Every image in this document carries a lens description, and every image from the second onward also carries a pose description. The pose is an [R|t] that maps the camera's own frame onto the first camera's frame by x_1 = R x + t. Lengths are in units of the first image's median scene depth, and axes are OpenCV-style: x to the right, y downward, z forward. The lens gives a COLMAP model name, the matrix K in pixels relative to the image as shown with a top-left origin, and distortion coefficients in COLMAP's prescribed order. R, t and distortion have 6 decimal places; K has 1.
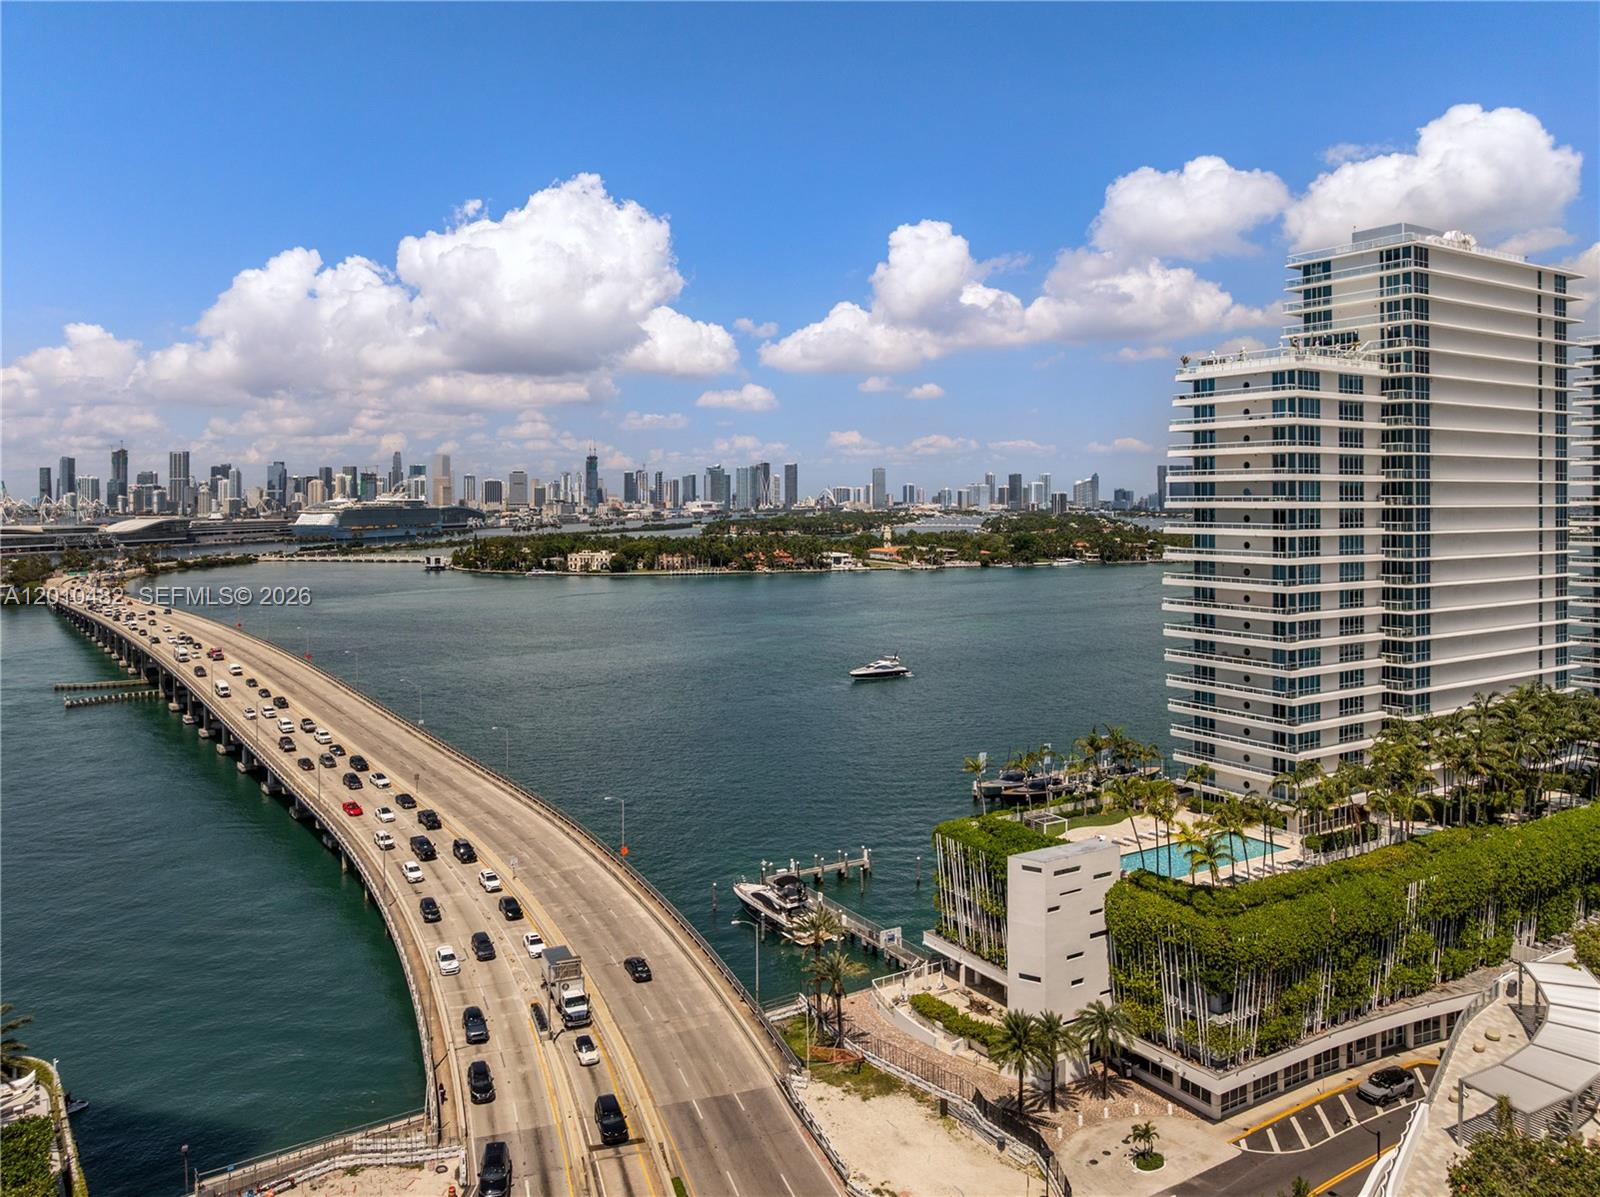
lens RADIAL K [[1139.6, 0, 803.1], [0, 1139.6, 591.6], [0, 0, 1]] dist [-0.032099, -0.000832]
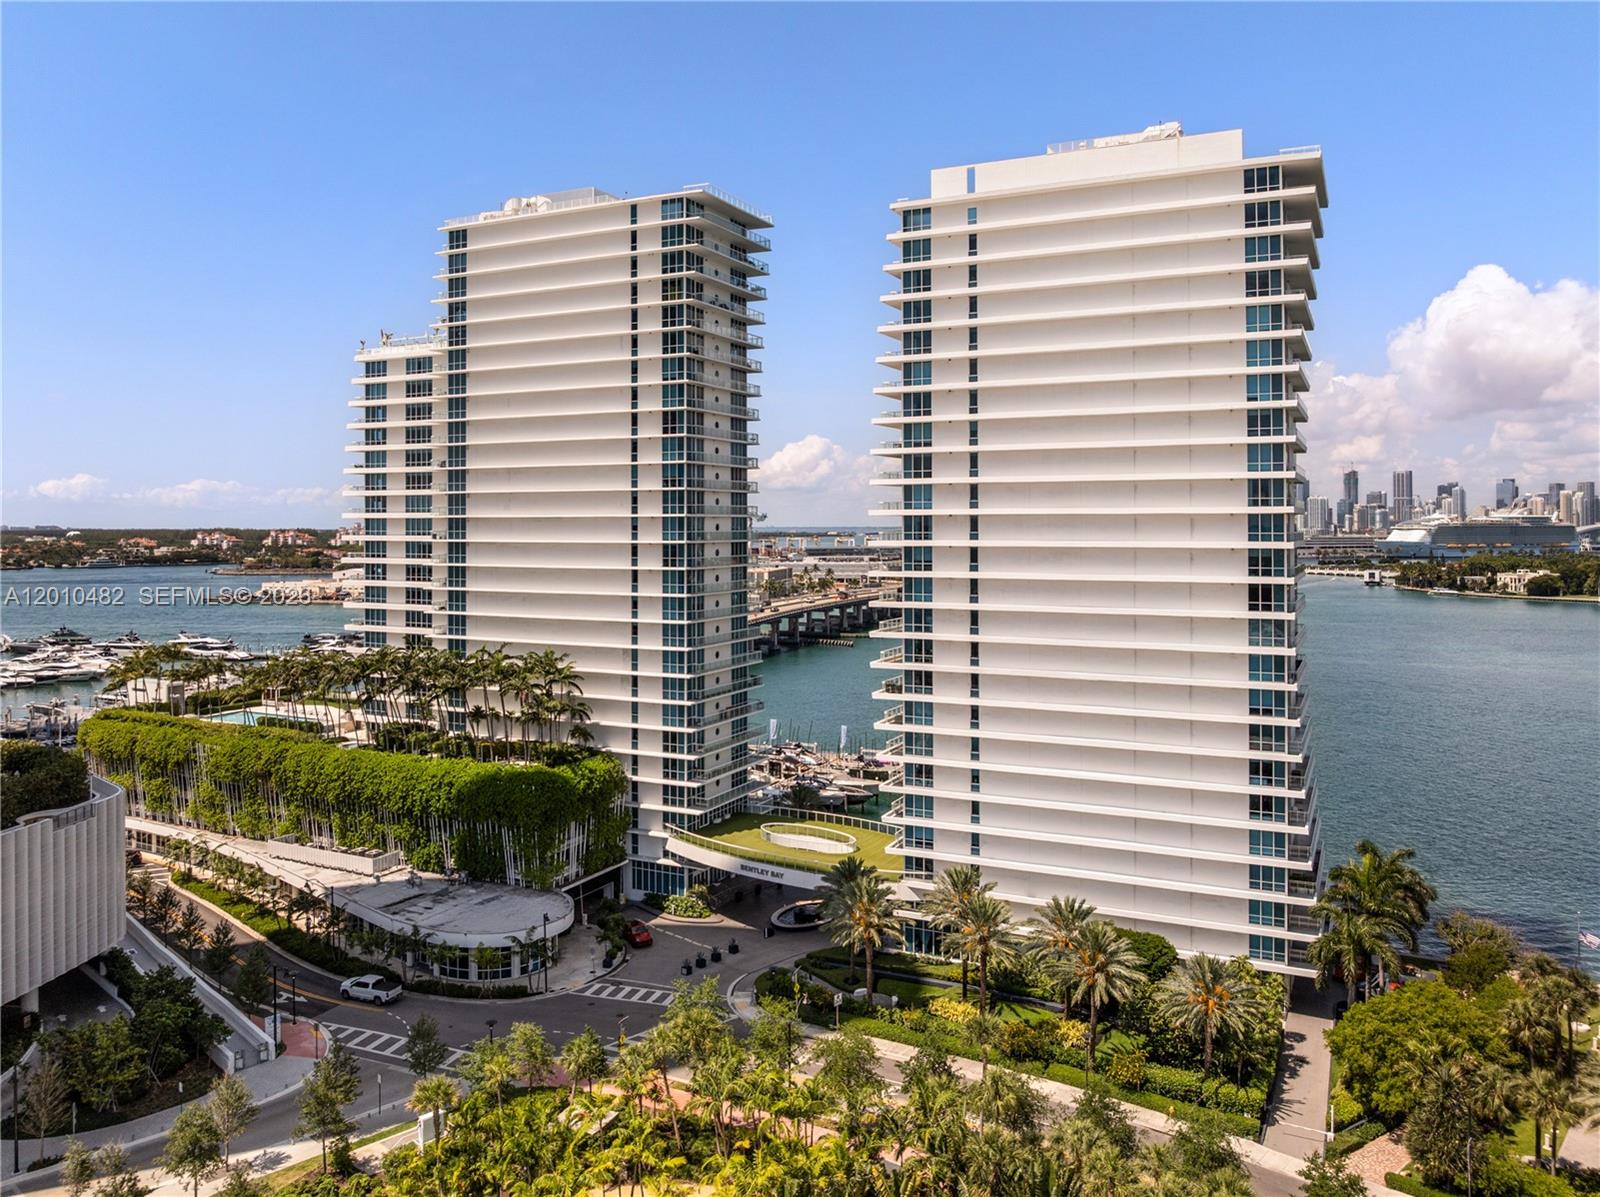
lens RADIAL K [[1158.4, 0, 800.2], [0, 1158.4, 527.9], [0, 0, 1]] dist [-0.014900, -0.045107]
pose [[0.527390, 0.004267, -0.849613, 0.235674], [-0.067490, 0.997038, -0.036886, 0.000062], [0.846939, 0.076793, 0.526116, 0.099878]]
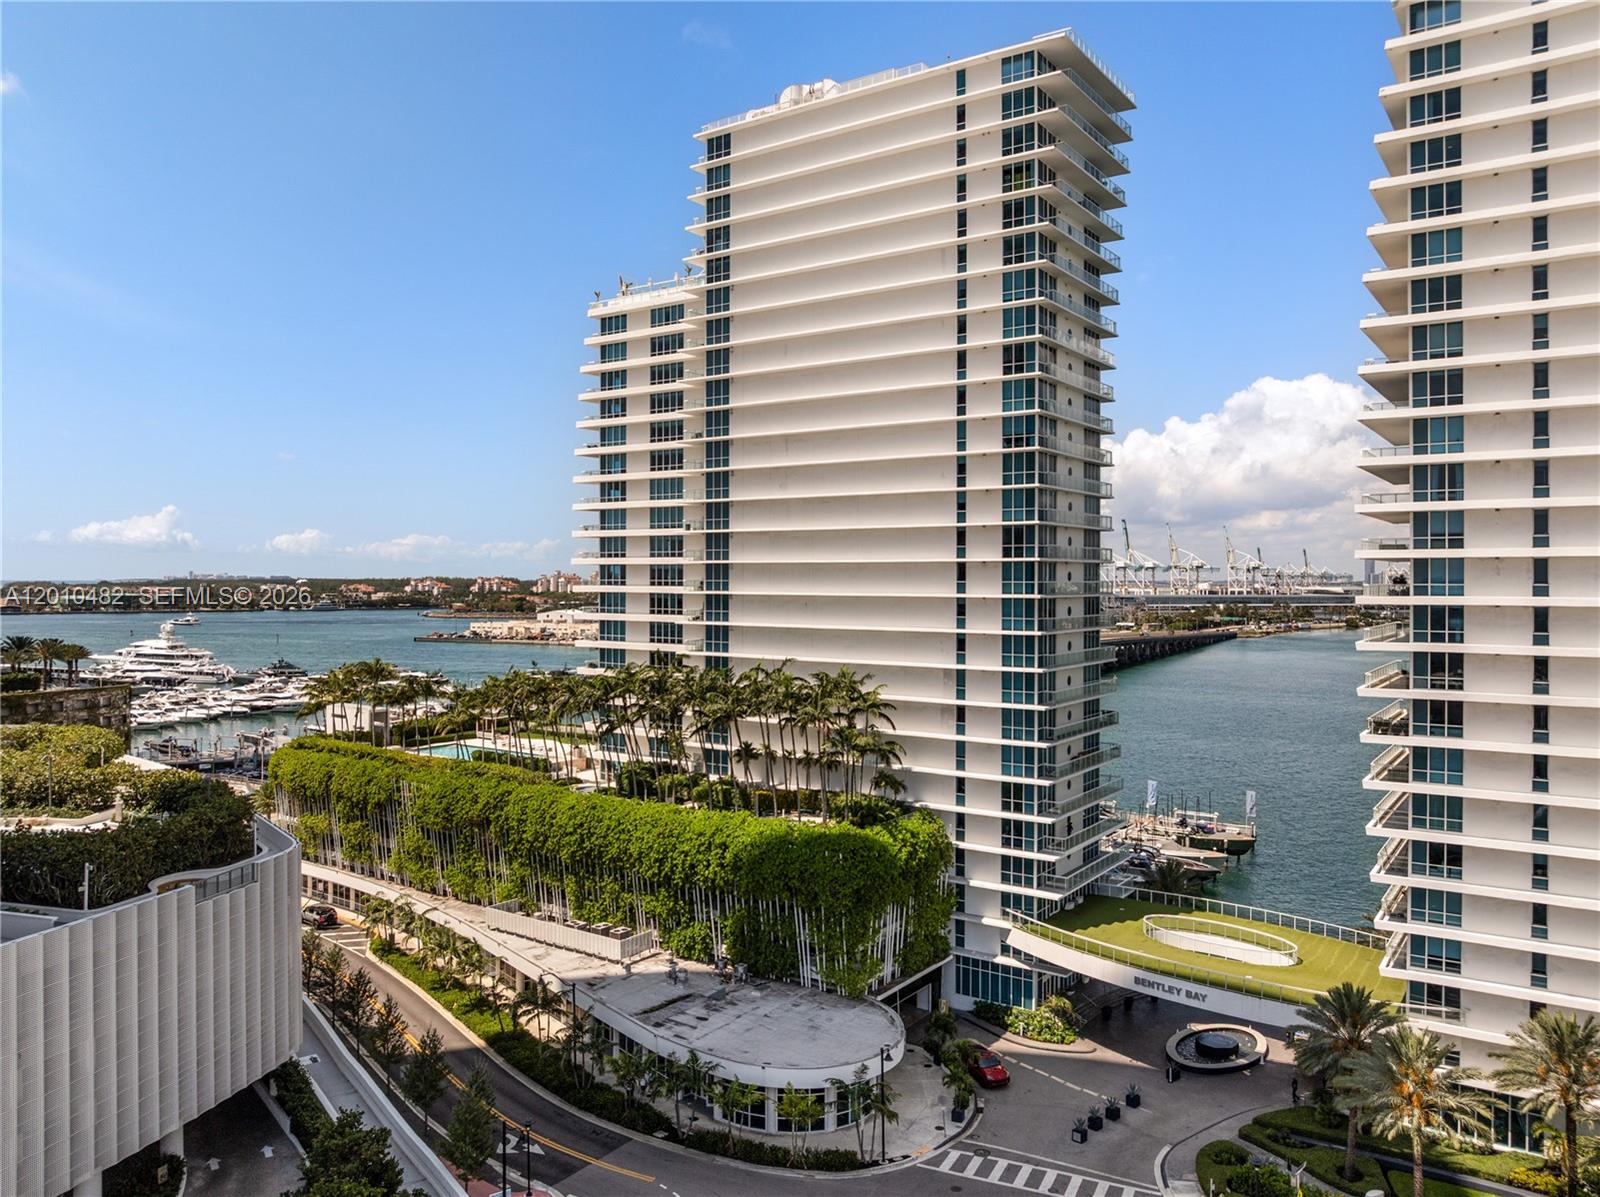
lens RADIAL K [[1139.6, 0, 803.1], [0, 1139.6, 591.6], [0, 0, 1]] dist [-0.032099, -0.000832]
pose [[0.393998, 0.014287, -0.919000, 0.192389], [-0.076956, 0.996881, -0.017496, 0.007002], [0.915884, 0.077616, 0.393869, 0.104403]]
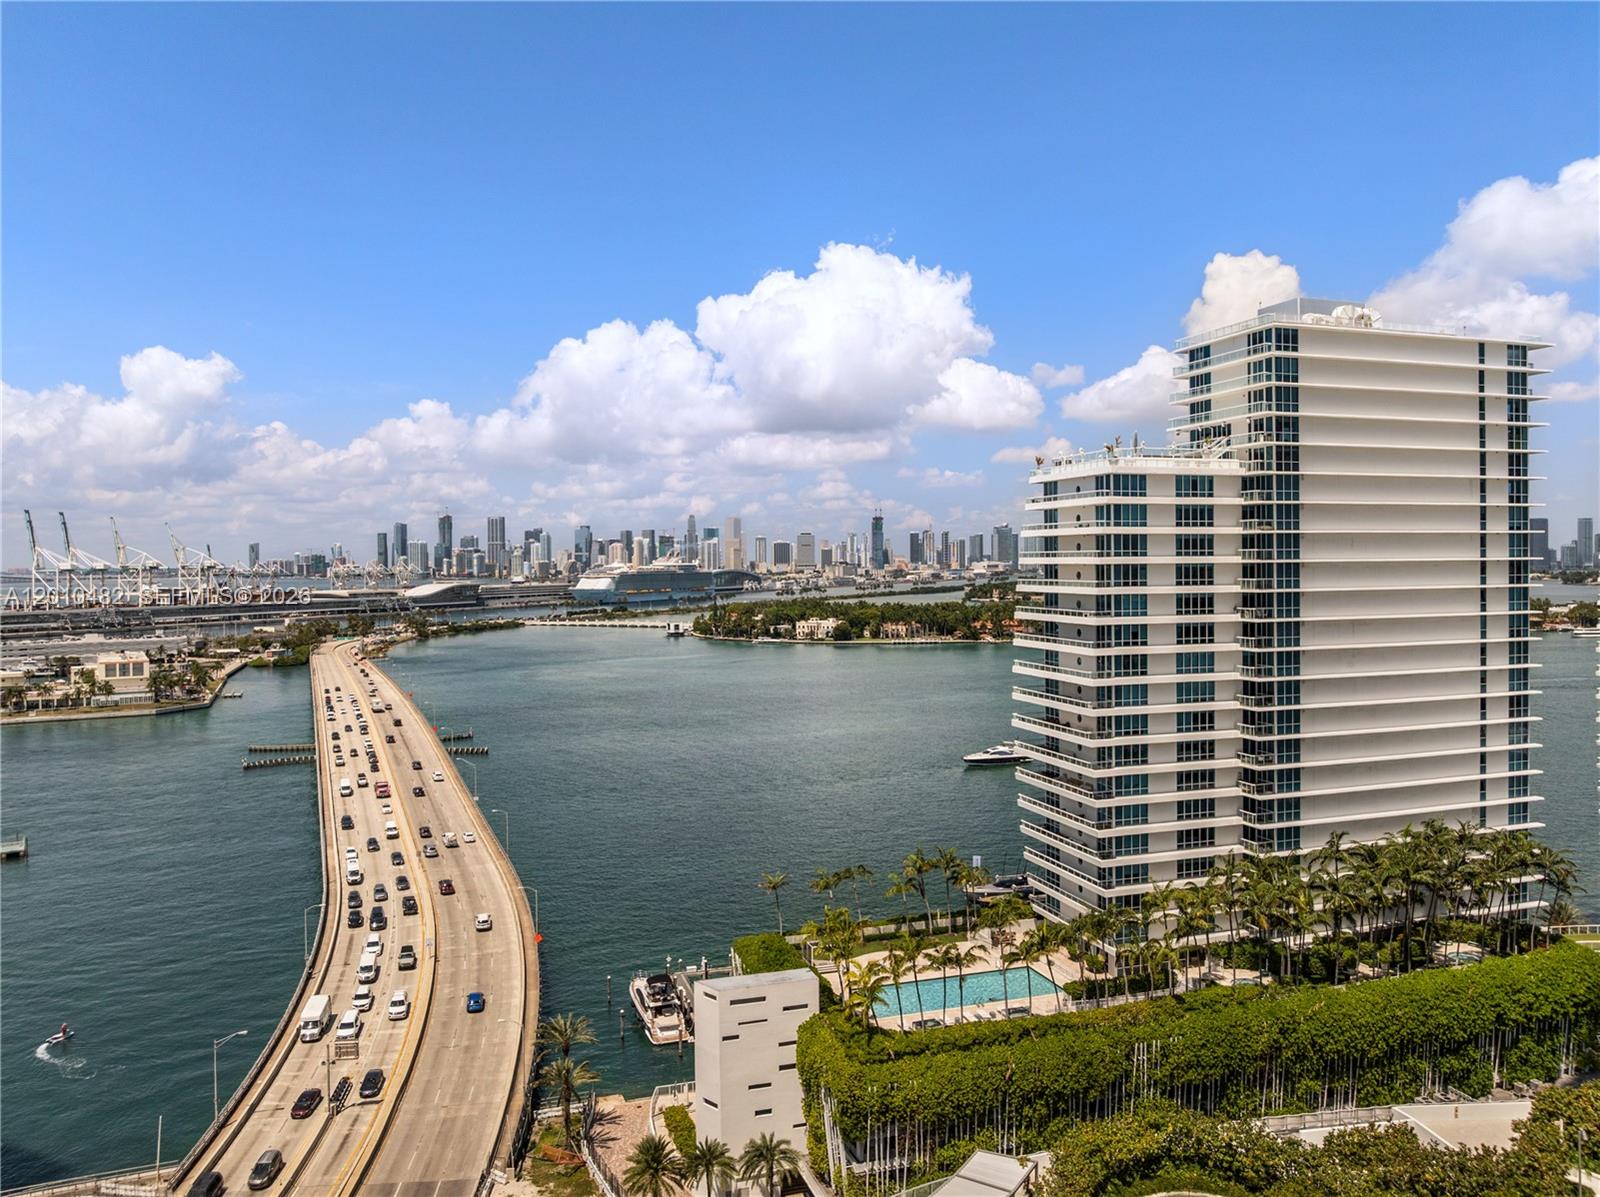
lens RADIAL K [[1163.3, 0, 845.6], [0, 1163.3, 679.2], [0, 0, 1]] dist [-0.012763, -0.003559]
pose [[0.976047, 0.015966, -0.216974, 0.057353], [-0.011122, 0.999661, 0.023527, -0.006501], [0.217276, -0.020550, 0.975894, 0.003416]]
